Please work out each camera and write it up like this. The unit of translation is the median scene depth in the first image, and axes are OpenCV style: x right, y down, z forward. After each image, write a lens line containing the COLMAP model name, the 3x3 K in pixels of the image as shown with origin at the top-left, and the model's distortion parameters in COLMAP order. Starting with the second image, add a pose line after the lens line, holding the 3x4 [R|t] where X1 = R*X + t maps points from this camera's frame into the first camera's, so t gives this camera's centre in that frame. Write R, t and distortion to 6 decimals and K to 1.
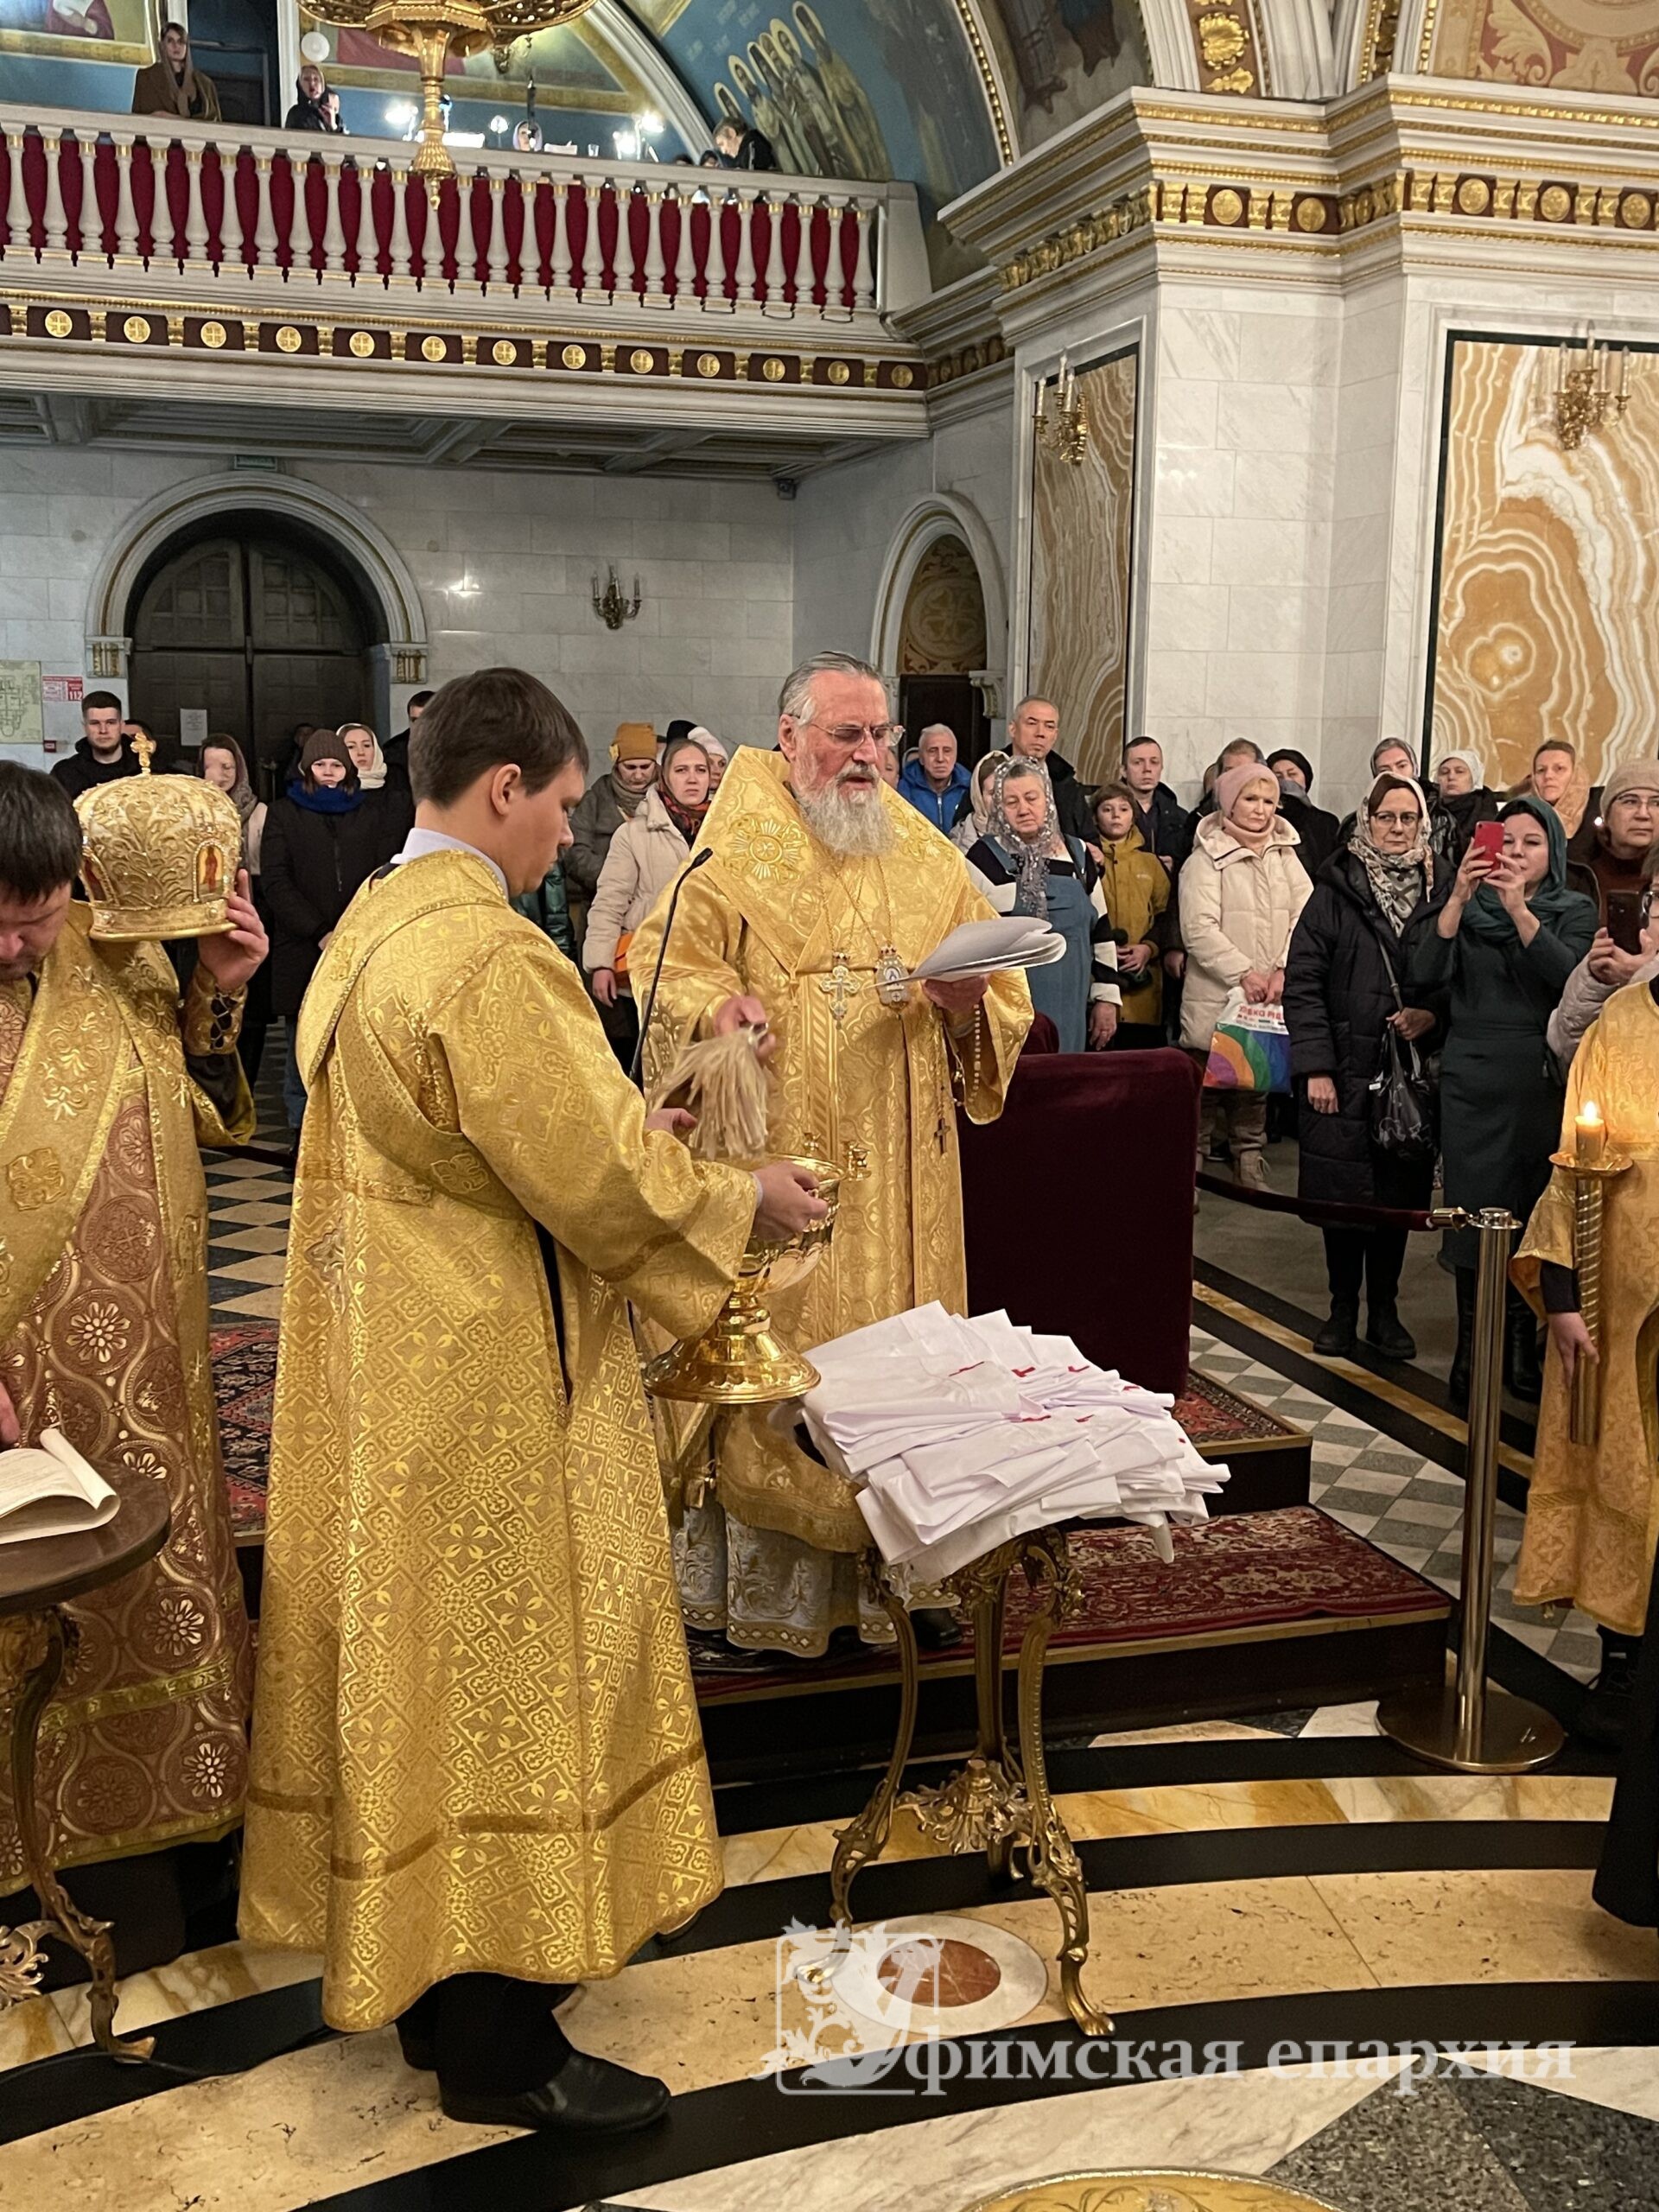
lens RADIAL K [[2241.2, 0, 867.2], [0, 2241.2, 1096.6], [0, 0, 1]] dist [0.040871, 0.000000]
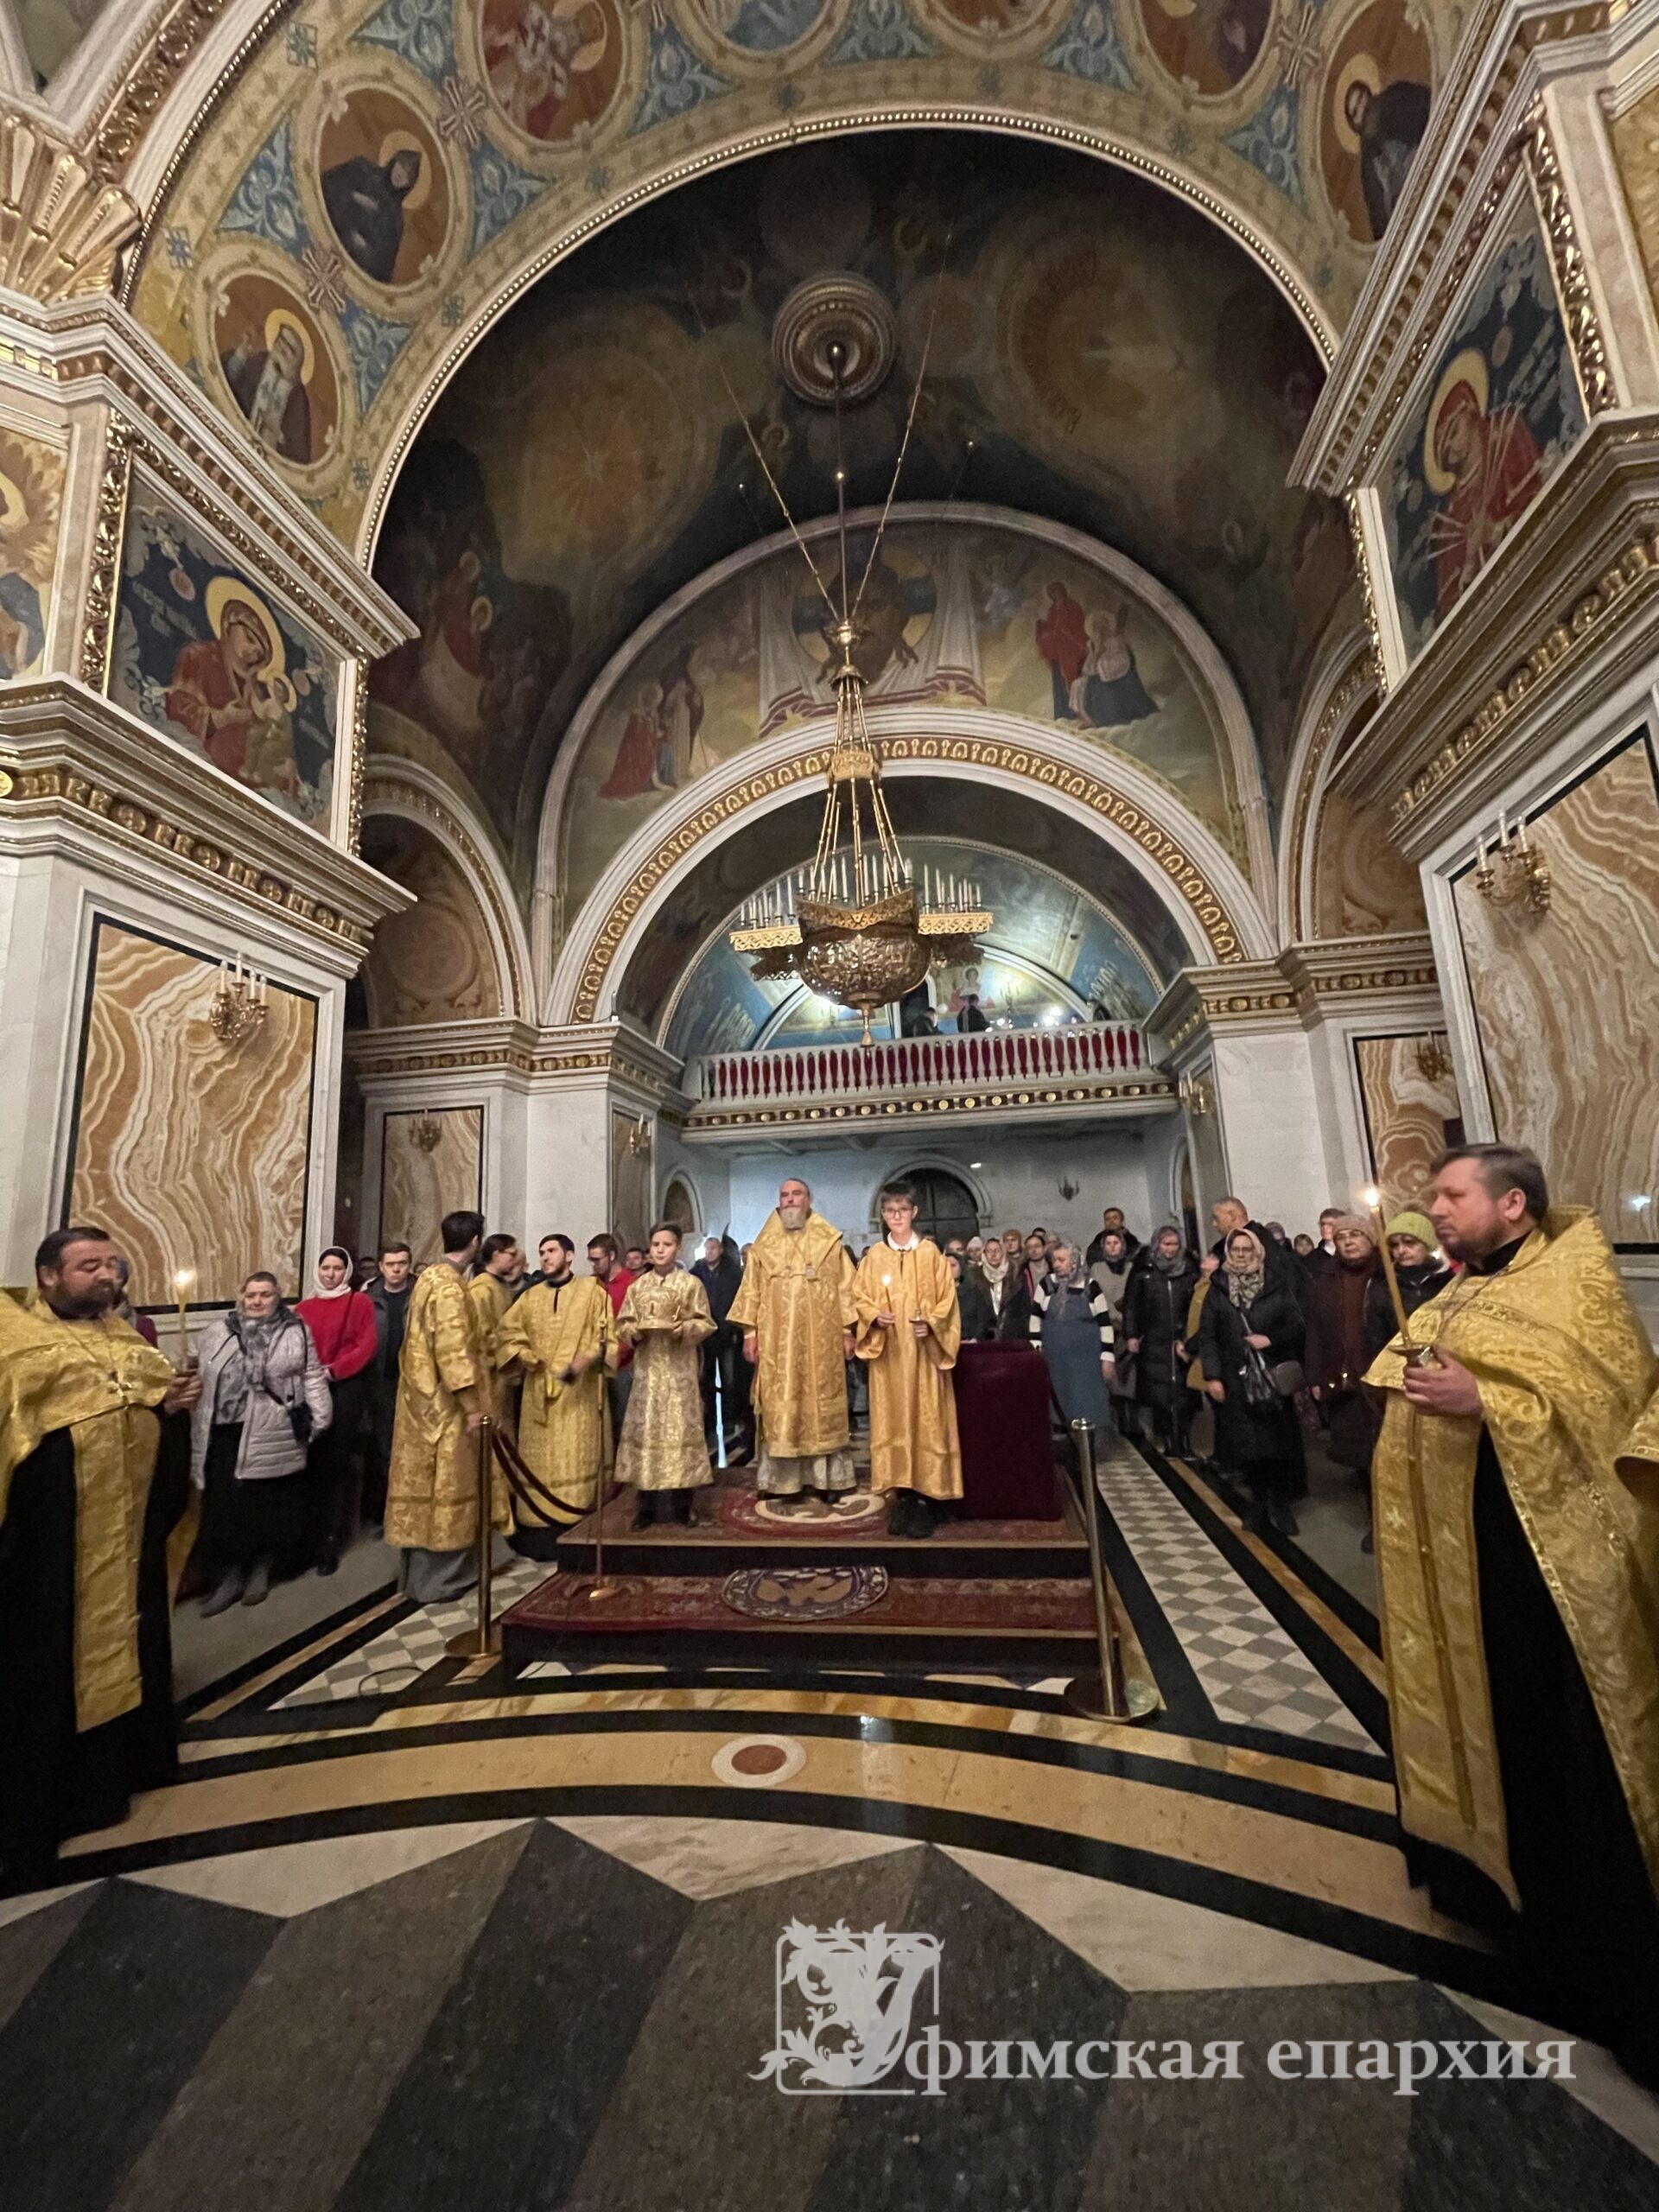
lens RADIAL K [[904.0, 0, 824.8], [0, 904.0, 1100.9], [0, 0, 1]] dist [-0.005374, -0.001093]
pose [[0.888984, -0.128397, -0.439569, 0.173414], [-0.019979, 0.948101, -0.317342, 0.014587], [0.457501, 0.290895, 0.840281, 0.024288]]
